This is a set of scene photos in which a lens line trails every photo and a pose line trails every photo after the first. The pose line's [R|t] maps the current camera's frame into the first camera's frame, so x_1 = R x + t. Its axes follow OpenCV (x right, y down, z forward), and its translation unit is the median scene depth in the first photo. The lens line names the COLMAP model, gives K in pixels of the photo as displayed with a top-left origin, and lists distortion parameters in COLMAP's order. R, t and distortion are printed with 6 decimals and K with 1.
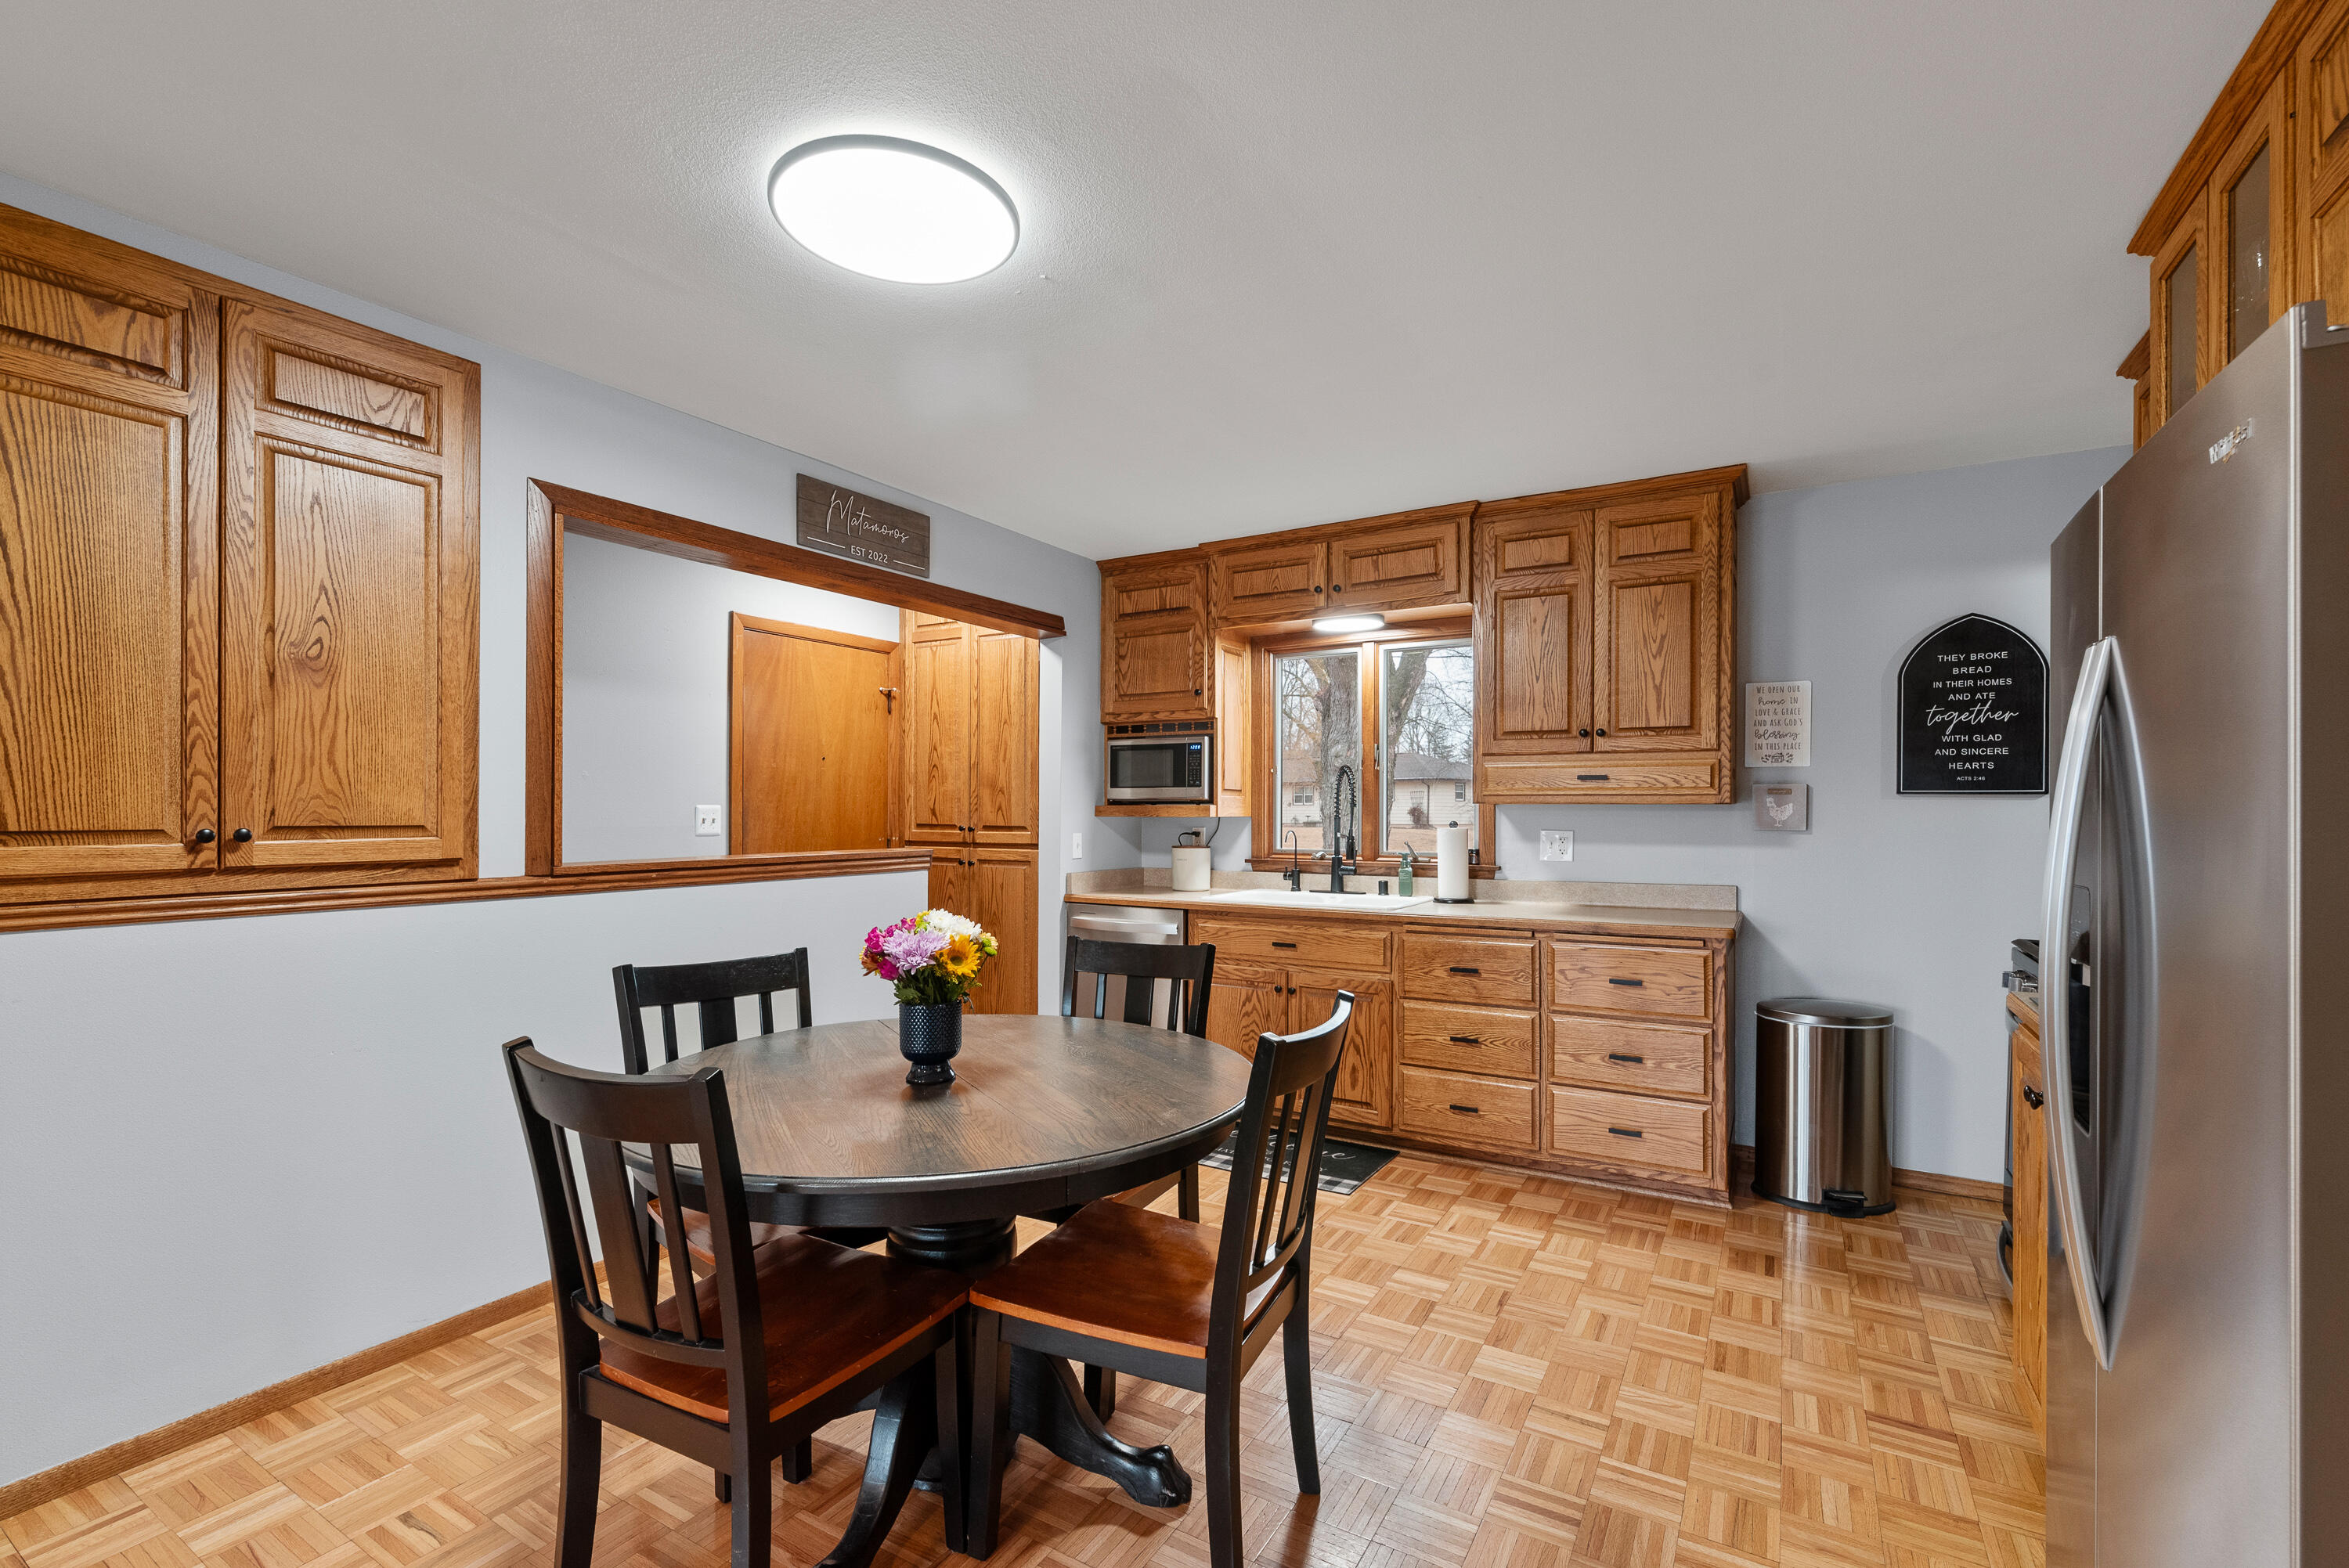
lens RADIAL K [[1011.2, 0, 1174.3], [0, 1011.2, 806.0], [0, 0, 1]] dist [-0.002387, -0.000146]
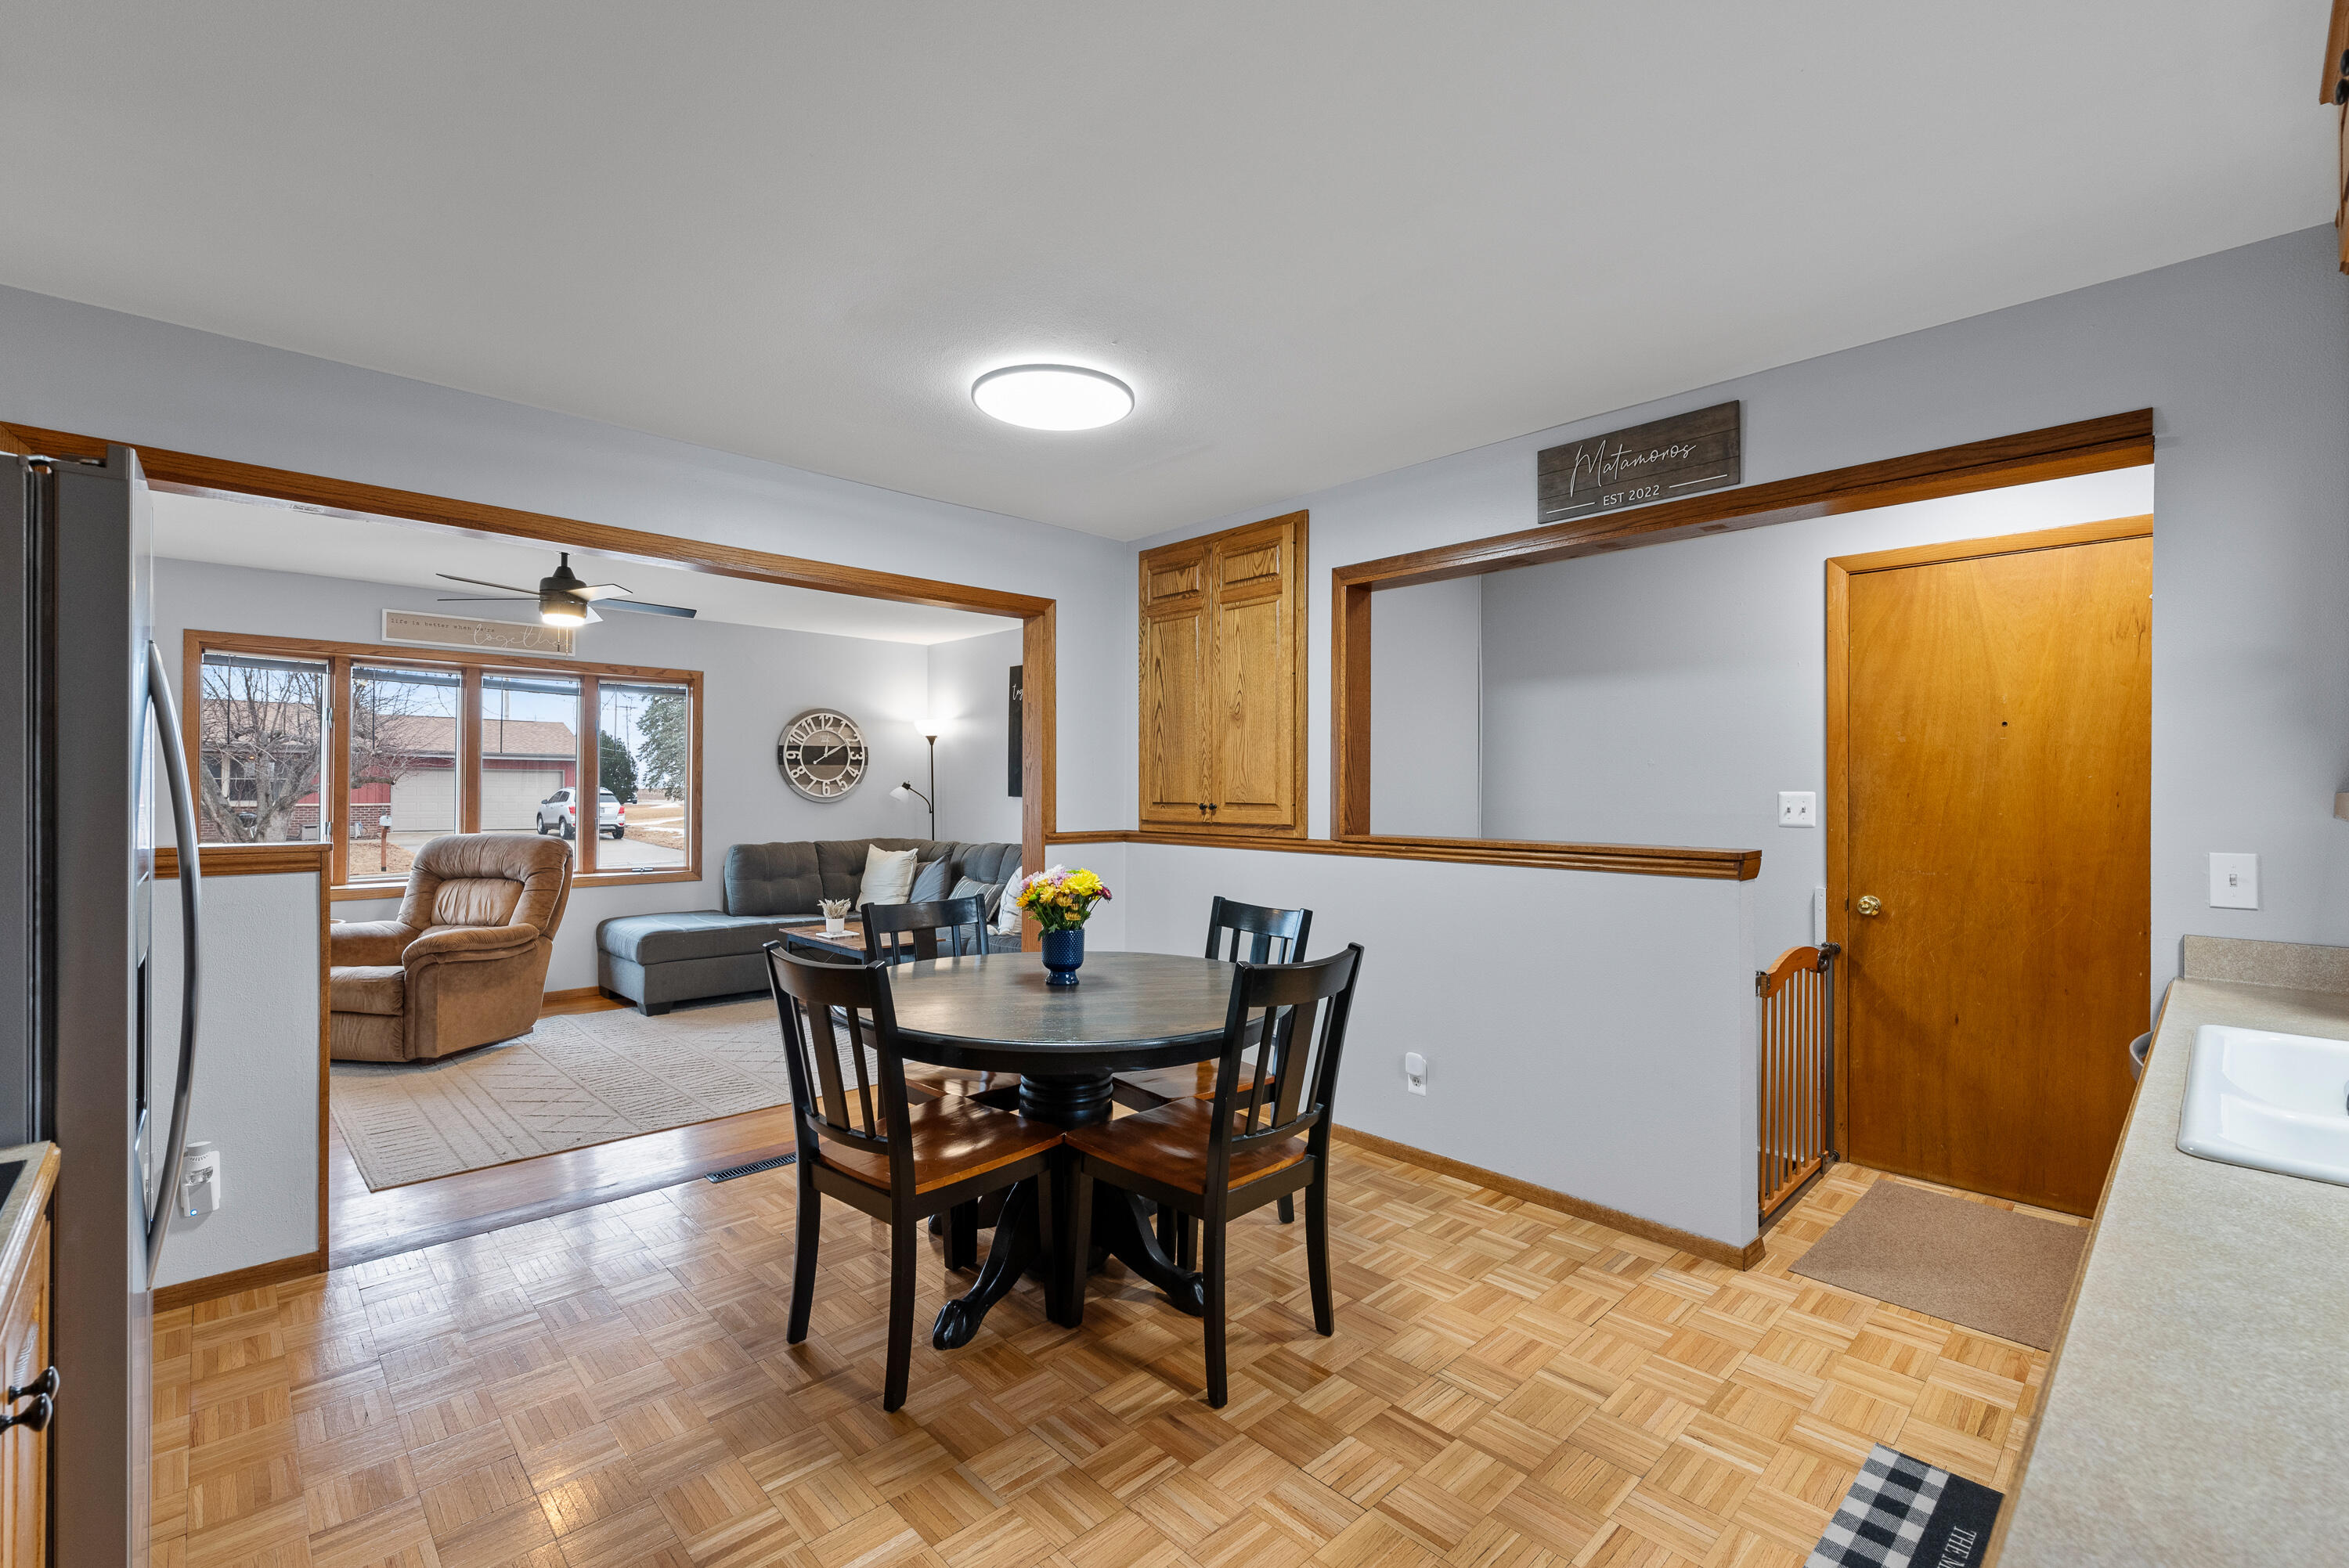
lens RADIAL K [[1011.2, 0, 1178.8], [0, 1011.2, 776.5], [0, 0, 1]] dist [-0.002387, -0.000146]
pose [[-0.258174, -0.014371, -0.965991, 0.500232], [-0.000640, 0.999892, -0.014704, -0.000791], [0.966098, -0.003178, -0.258155, 0.699614]]
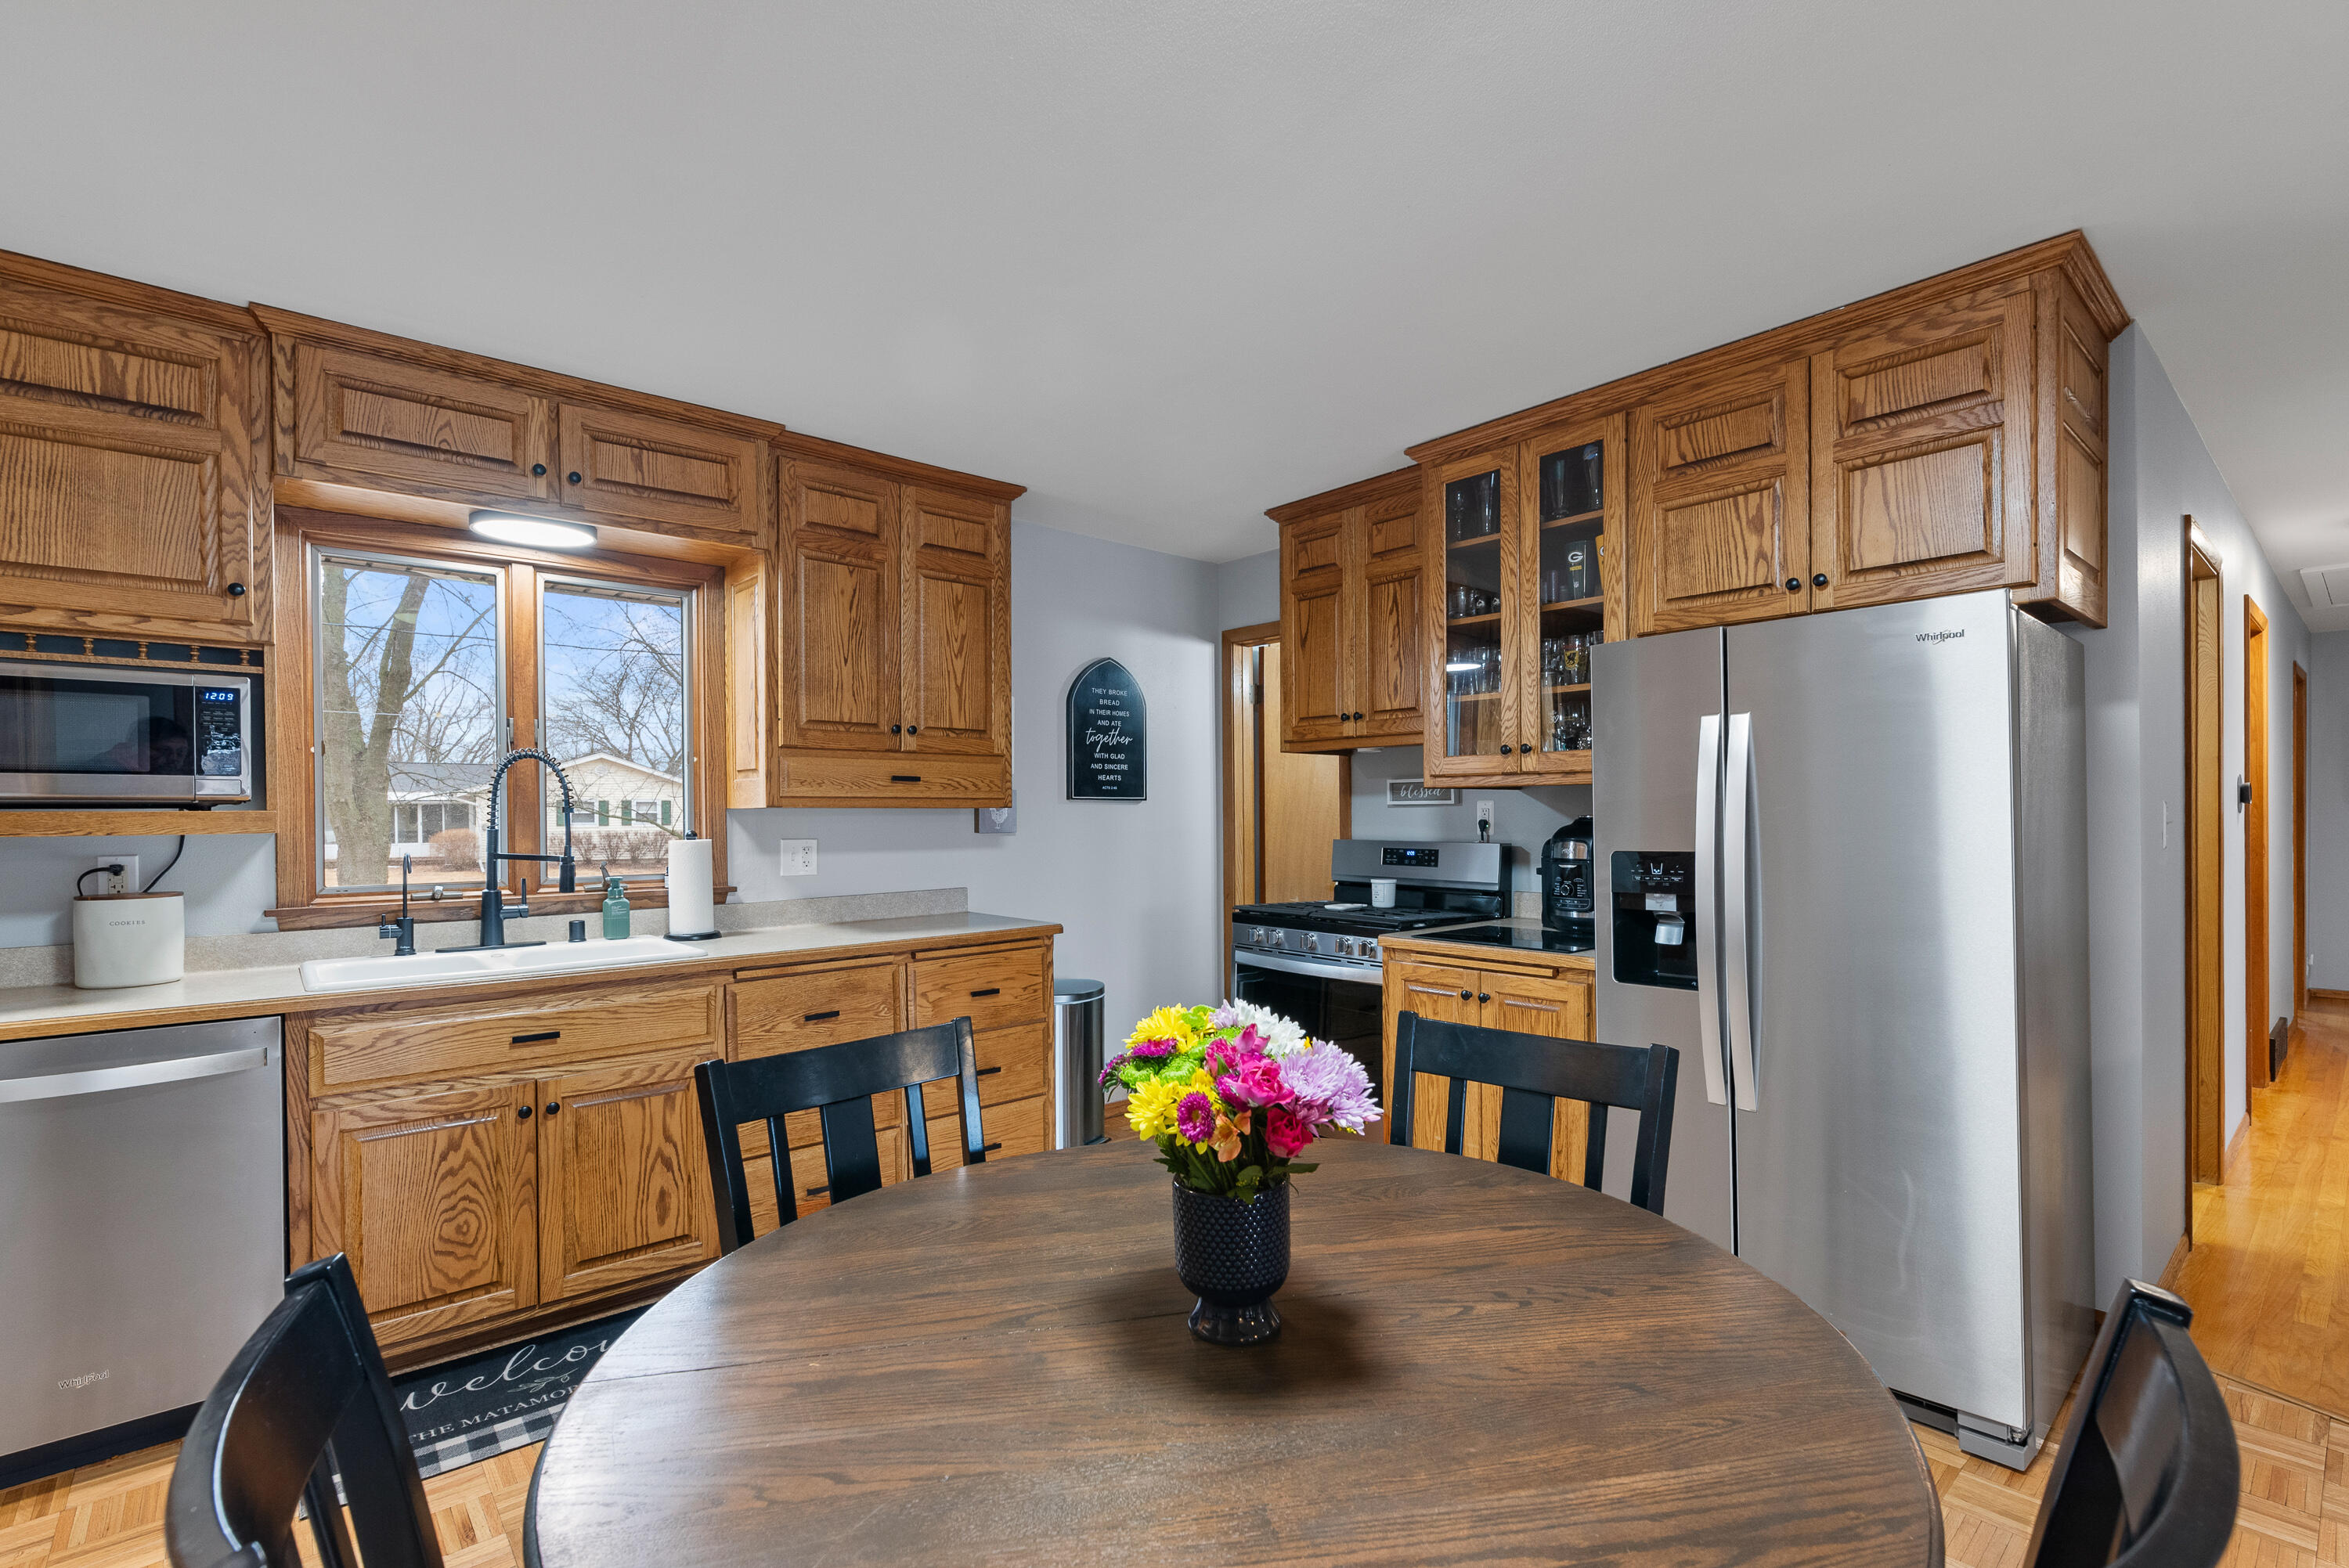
lens RADIAL K [[1054.1, 0, 1184.4], [0, 1054.1, 818.8], [0, 0, 1]] dist [-0.002613, -0.000156]
pose [[0.307873, -0.008505, 0.951389, -0.343402], [0.004862, 0.999961, 0.007365, 0.001843], [-0.951415, 0.002358, 0.307903, 0.390960]]
